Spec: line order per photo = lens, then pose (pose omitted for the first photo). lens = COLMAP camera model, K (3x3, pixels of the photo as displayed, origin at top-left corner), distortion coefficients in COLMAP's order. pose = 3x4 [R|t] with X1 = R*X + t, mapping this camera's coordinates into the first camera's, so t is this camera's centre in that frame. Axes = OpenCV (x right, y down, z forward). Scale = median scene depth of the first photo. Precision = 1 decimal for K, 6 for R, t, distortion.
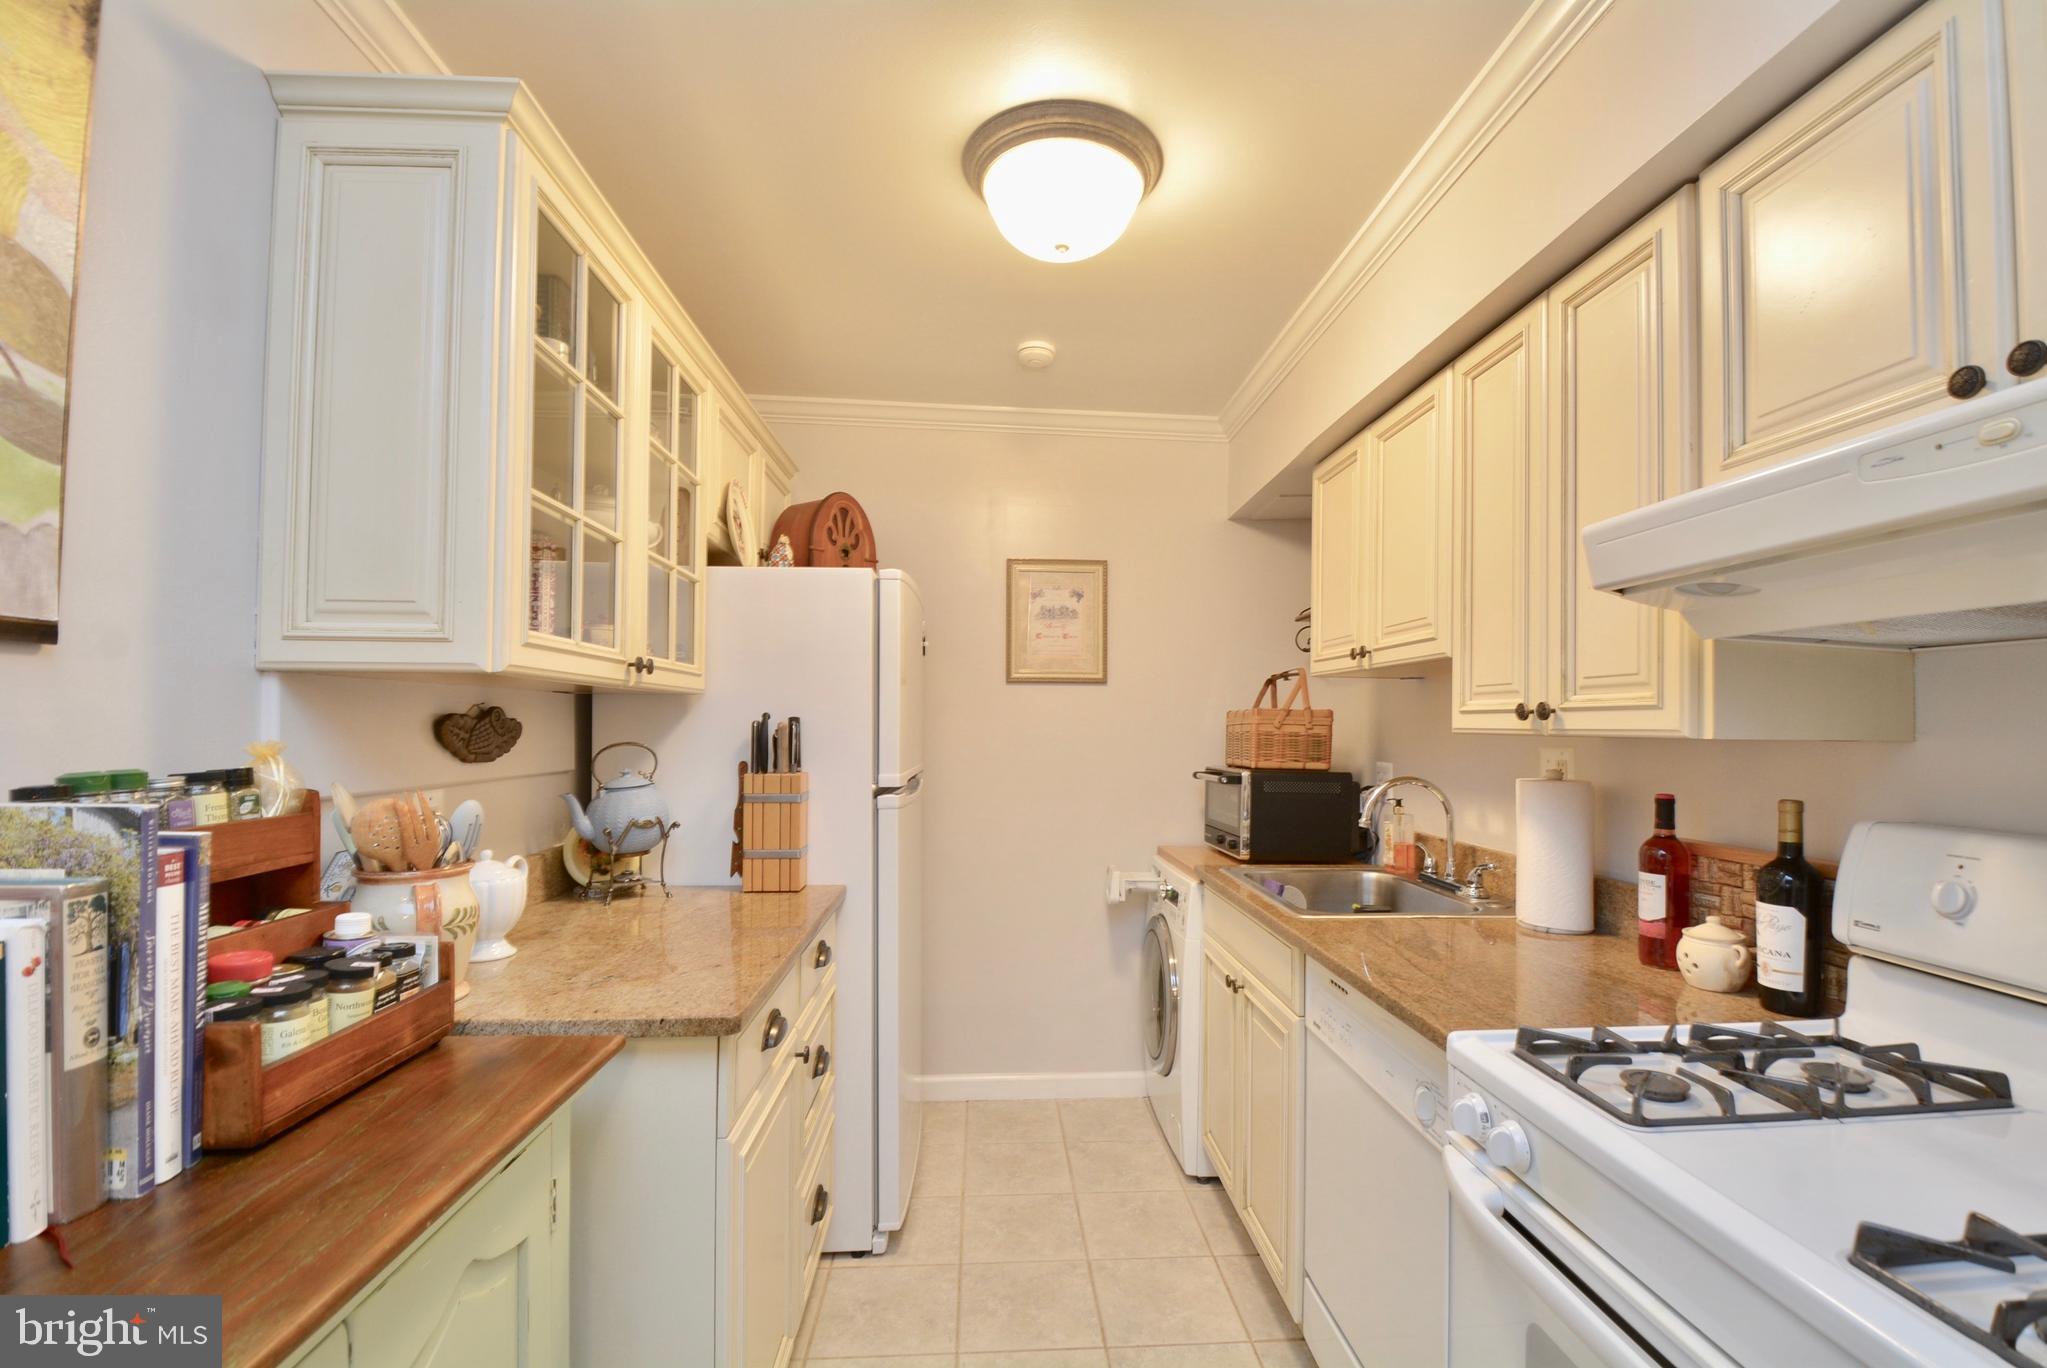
lens RADIAL K [[894.1, 0, 1050.6], [0, 894.1, 706.4], [0, 0, 1]] dist [-0.031570, -0.003325]
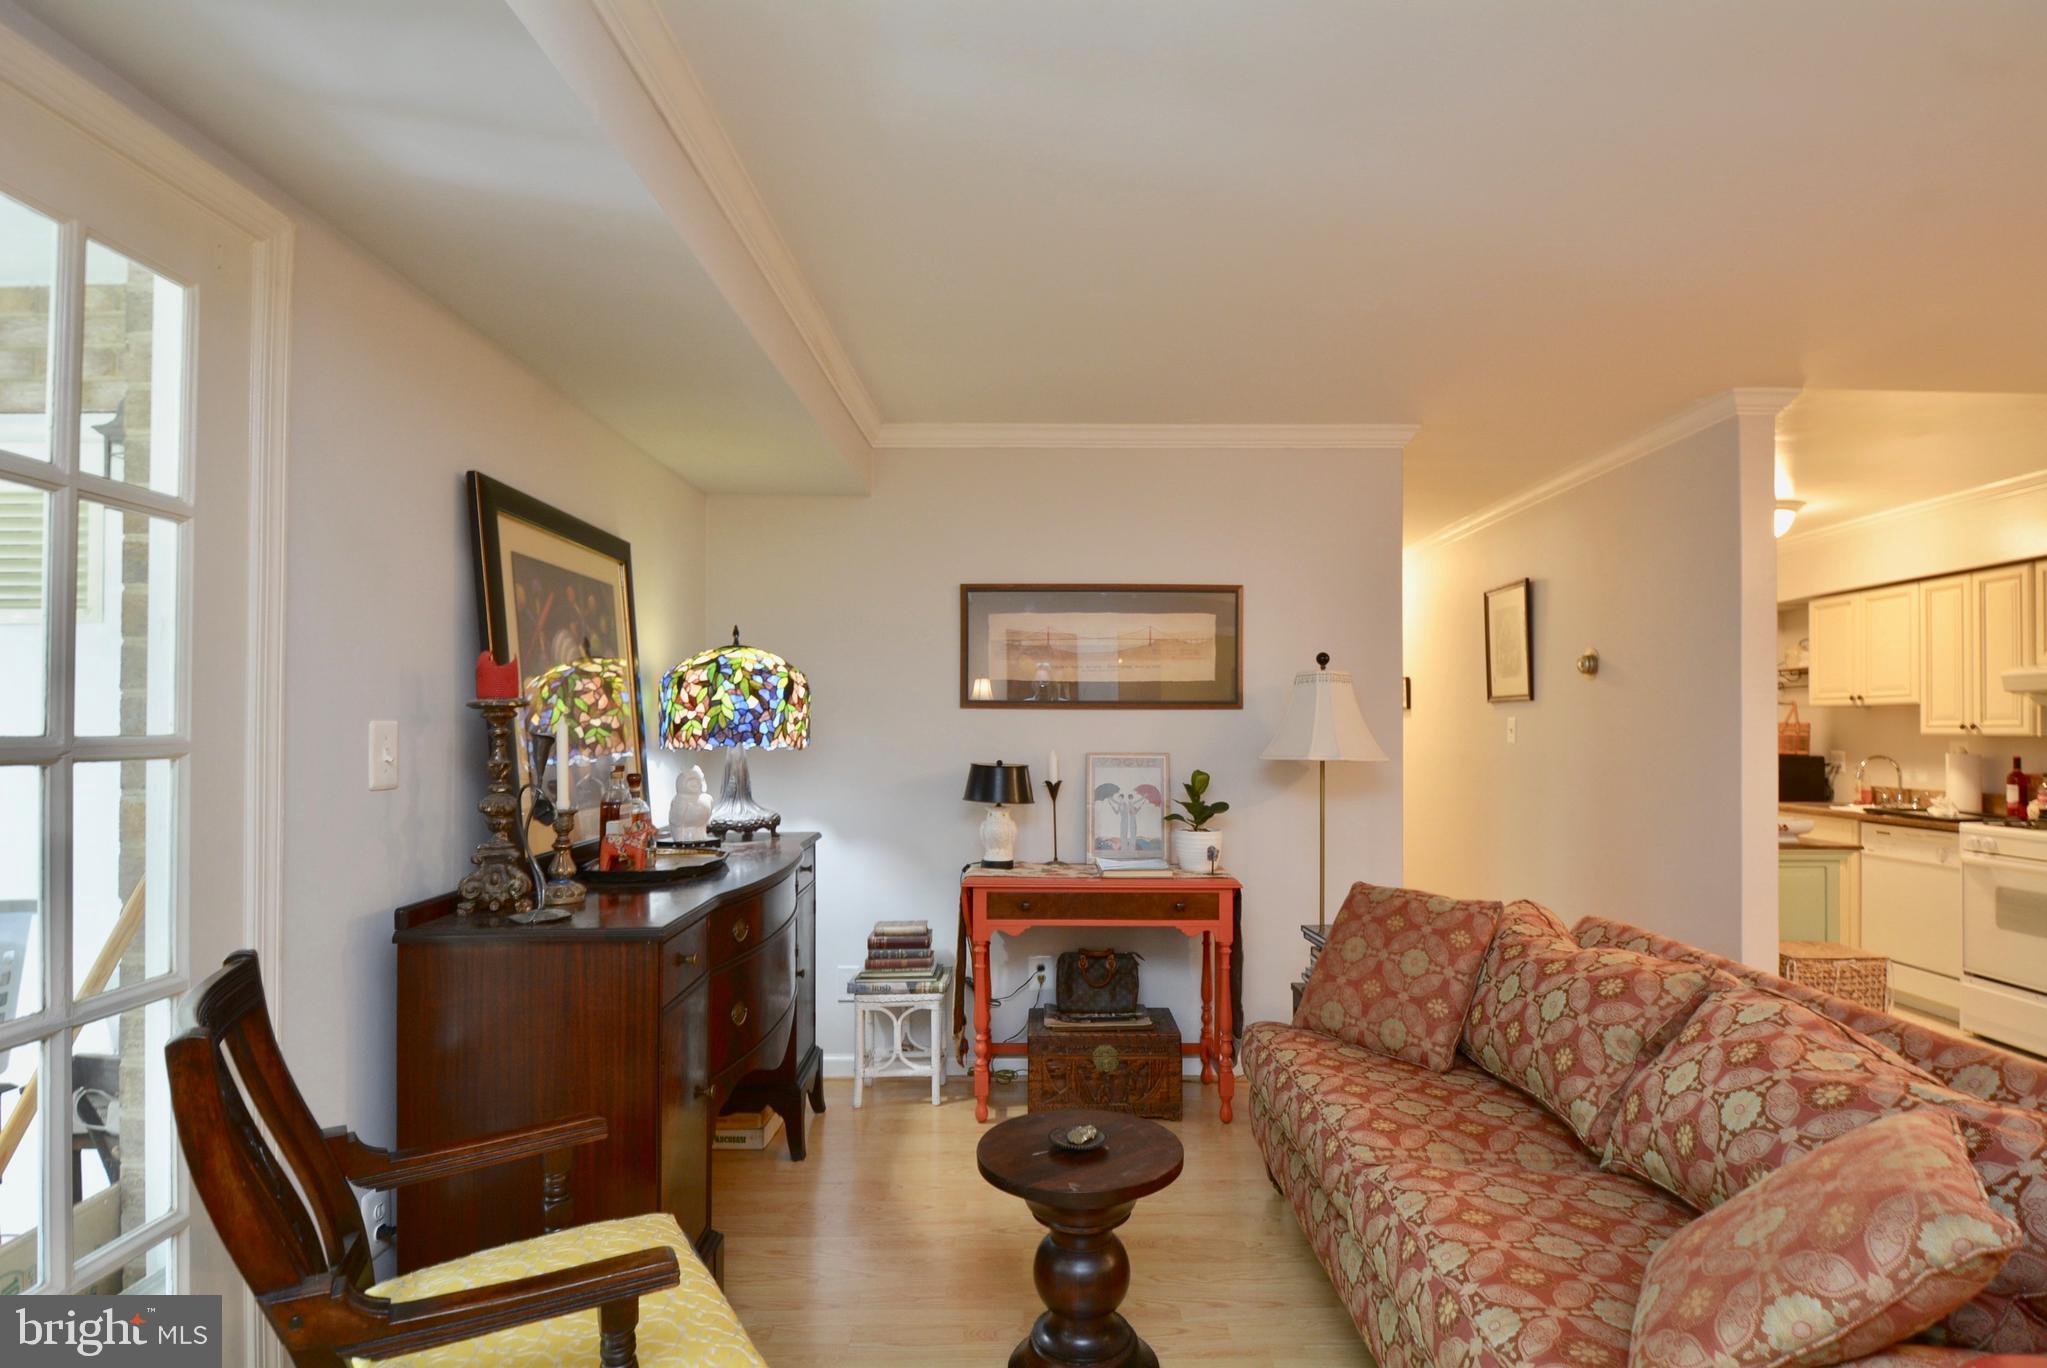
lens RADIAL K [[1053.1, 0, 1043.4], [0, 1053.1, 707.4], [0, 0, 1]] dist [-0.017749, -0.008681]
pose [[0.995305, -0.007756, -0.096472, -1.157484], [0.007614, 0.999969, -0.001844, -0.040134], [0.096483, 0.001101, 0.995334, -1.429834]]
